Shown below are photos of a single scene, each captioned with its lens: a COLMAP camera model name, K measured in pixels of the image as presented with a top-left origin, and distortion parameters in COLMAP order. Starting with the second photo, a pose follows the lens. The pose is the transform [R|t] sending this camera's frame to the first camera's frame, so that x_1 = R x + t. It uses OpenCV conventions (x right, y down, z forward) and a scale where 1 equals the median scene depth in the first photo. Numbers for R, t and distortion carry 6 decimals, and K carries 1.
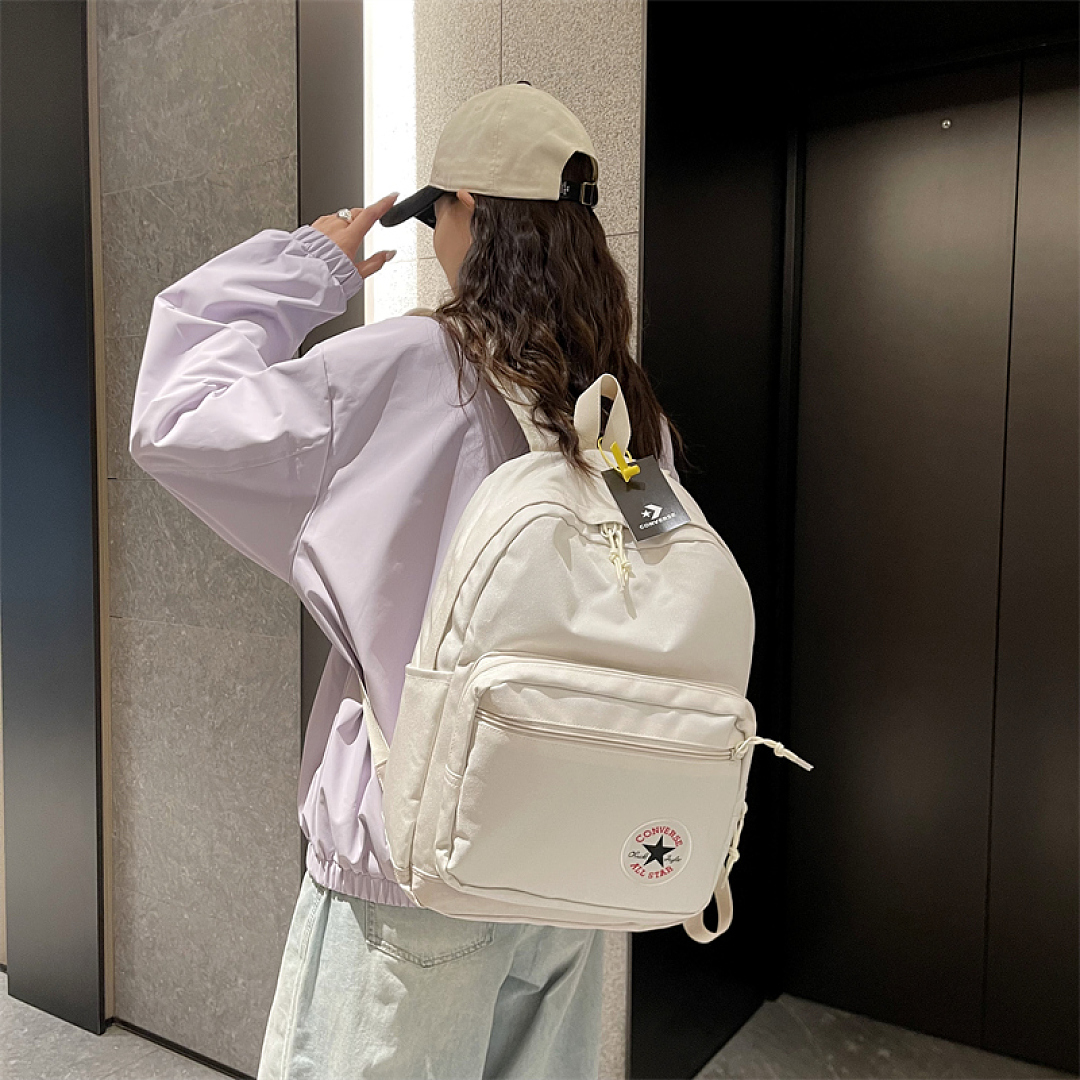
lens RADIAL K [[1100.8, 0, 524.1], [0, 1100.8, 550.4], [0, 0, 1]] dist [0.025751, 0.000000]
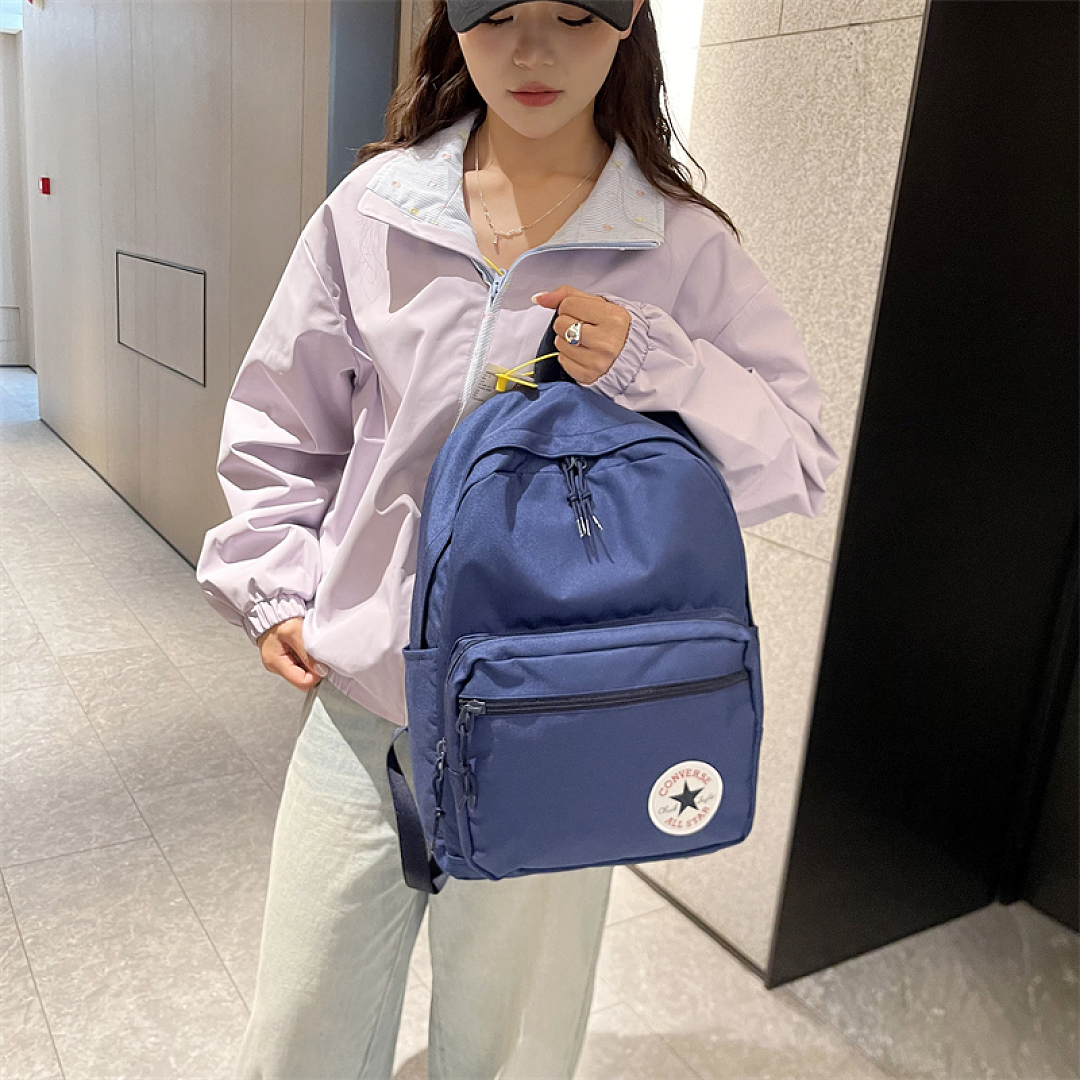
lens RADIAL K [[1100.8, 0, 523.2], [0, 1100.8, 549.1], [0, 0, 1]] dist [0.025751, 0.000000]
pose [[0.908754, 0.174197, -0.379239, 0.183979], [-0.102002, 0.973871, 0.202907, -0.031122], [0.404675, -0.145709, 0.902777, 0.057981]]
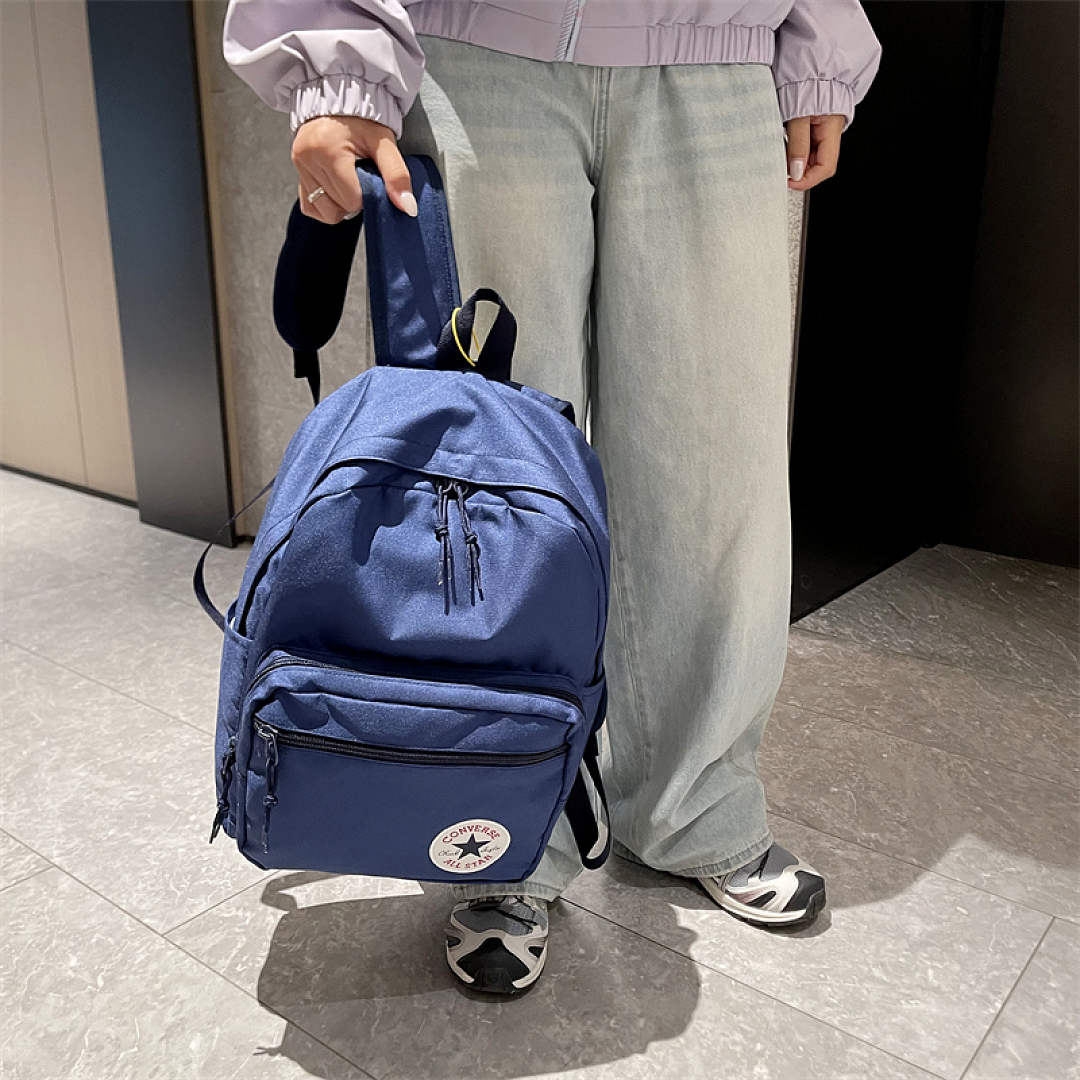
lens RADIAL K [[1100.8, 0, 558.7], [0, 1100.8, 543.4], [0, 0, 1]] dist [0.025751, 0.000000]
pose [[0.997090, 0.022185, -0.072939, -0.023019], [-0.005957, 0.976469, 0.215574, 0.233536], [0.076005, -0.214512, 0.973760, 0.074206]]
